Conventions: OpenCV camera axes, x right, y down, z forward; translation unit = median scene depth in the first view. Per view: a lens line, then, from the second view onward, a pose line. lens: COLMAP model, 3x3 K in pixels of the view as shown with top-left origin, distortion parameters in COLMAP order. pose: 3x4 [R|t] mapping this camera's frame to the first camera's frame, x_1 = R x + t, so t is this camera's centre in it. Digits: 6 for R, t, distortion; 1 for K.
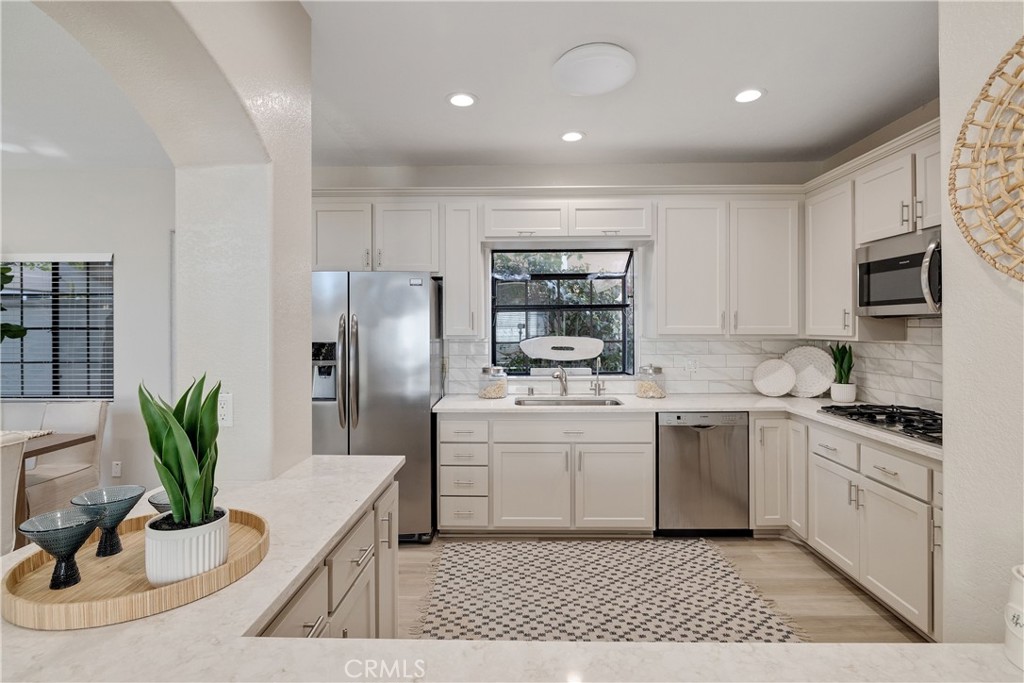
lens RADIAL K [[499.9, 0, 511.3], [0, 499.9, 326.4], [0, 0, 1]] dist [-0.000605, -0.001299]
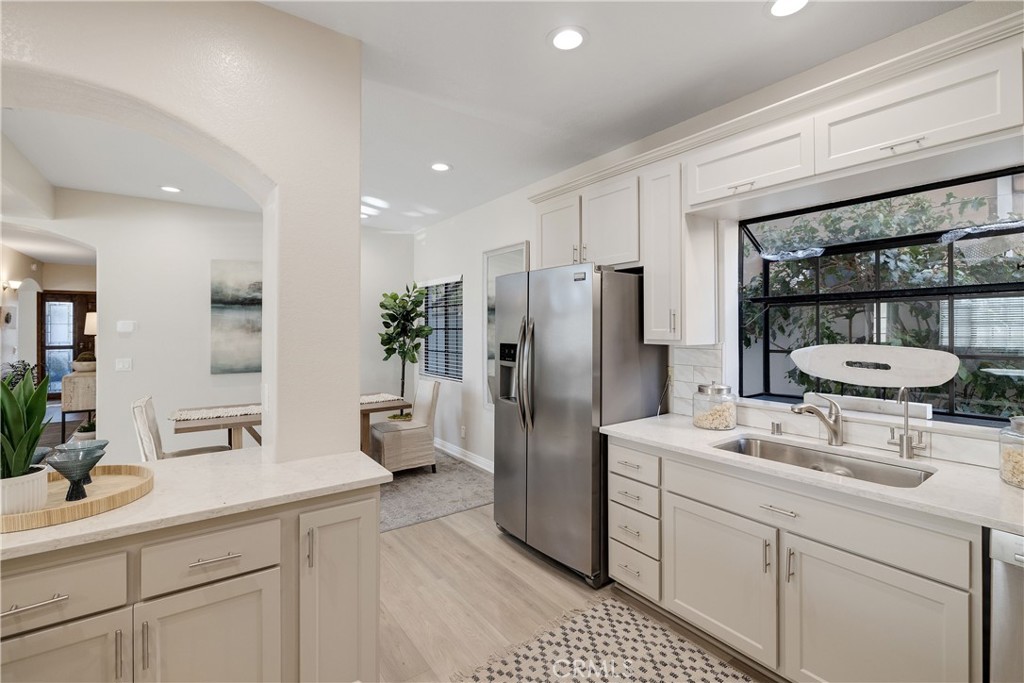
lens RADIAL K [[460.4, 0, 513.8], [0, 460.4, 328.8], [0, 0, 1]] dist [-0.002345, 0.001944]
pose [[0.601723, 0.003217, -0.798698, 0.302516], [0.002468, 0.999980, 0.005888, -0.003573], [0.798701, -0.005514, 0.601703, 0.357407]]
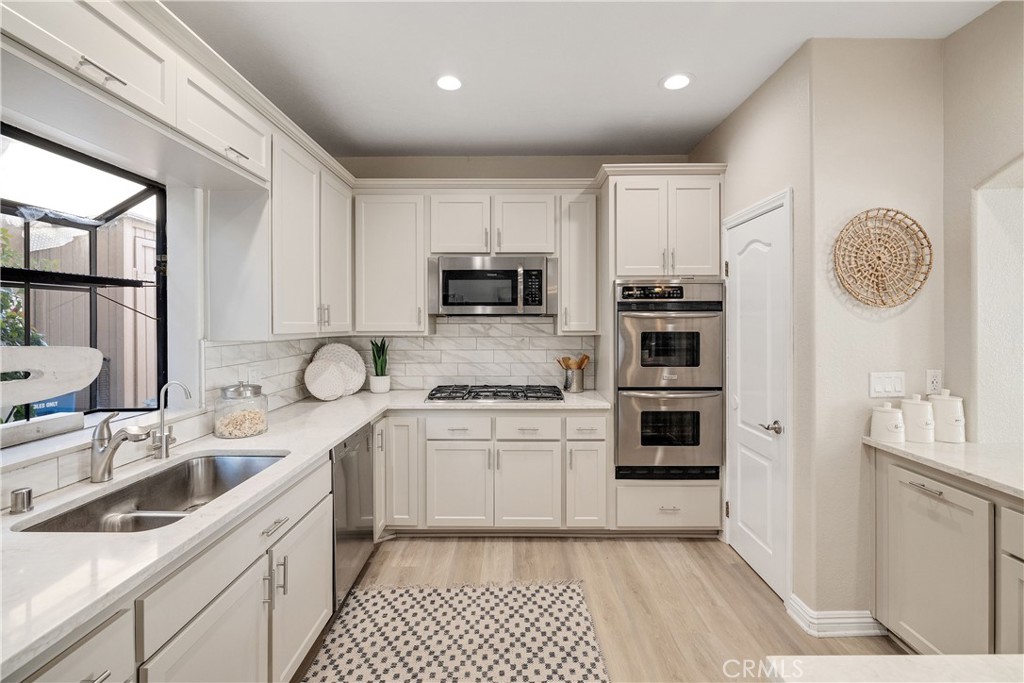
lens RADIAL K [[460.4, 0, 511.1], [0, 460.4, 325.1], [0, 0, 1]] dist [-0.002345, 0.001944]
pose [[-0.024621, -0.004249, 0.999688, -0.294845], [-0.001151, 0.999990, 0.004222, -0.000071], [-0.999696, -0.001047, -0.024626, 0.636819]]
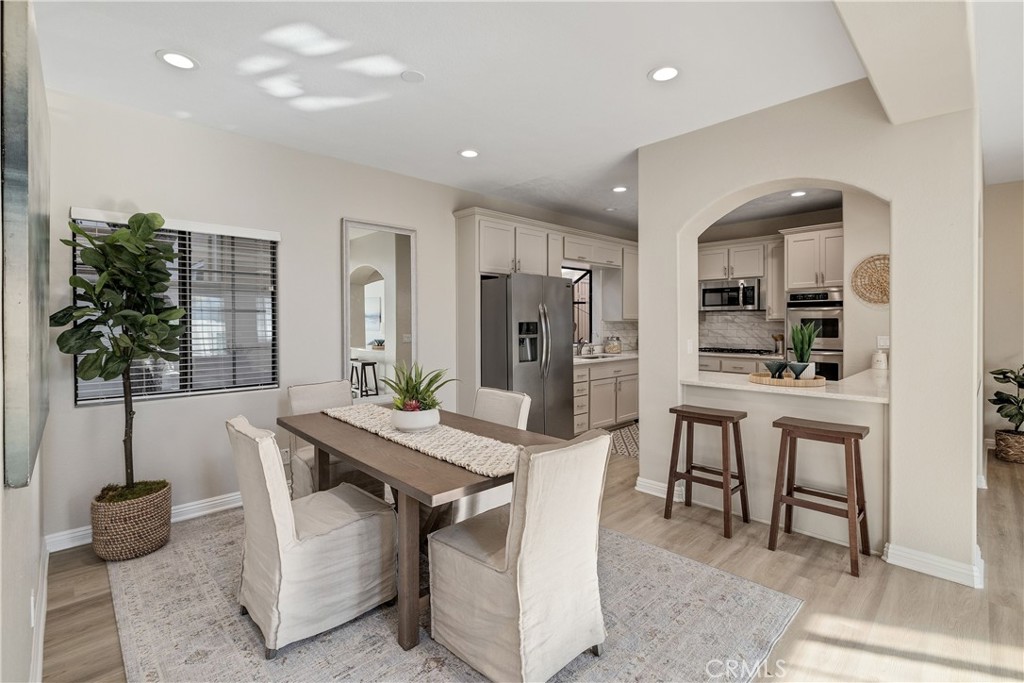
lens RADIAL K [[460.4, 0, 513.8], [0, 460.4, 325.6], [0, 0, 1]] dist [-0.002345, 0.001944]
pose [[0.704278, -0.005506, 0.709902, -1.117721], [-0.001676, 0.999954, 0.009418, 0.023389], [-0.709922, -0.007822, 0.704237, 0.060646]]
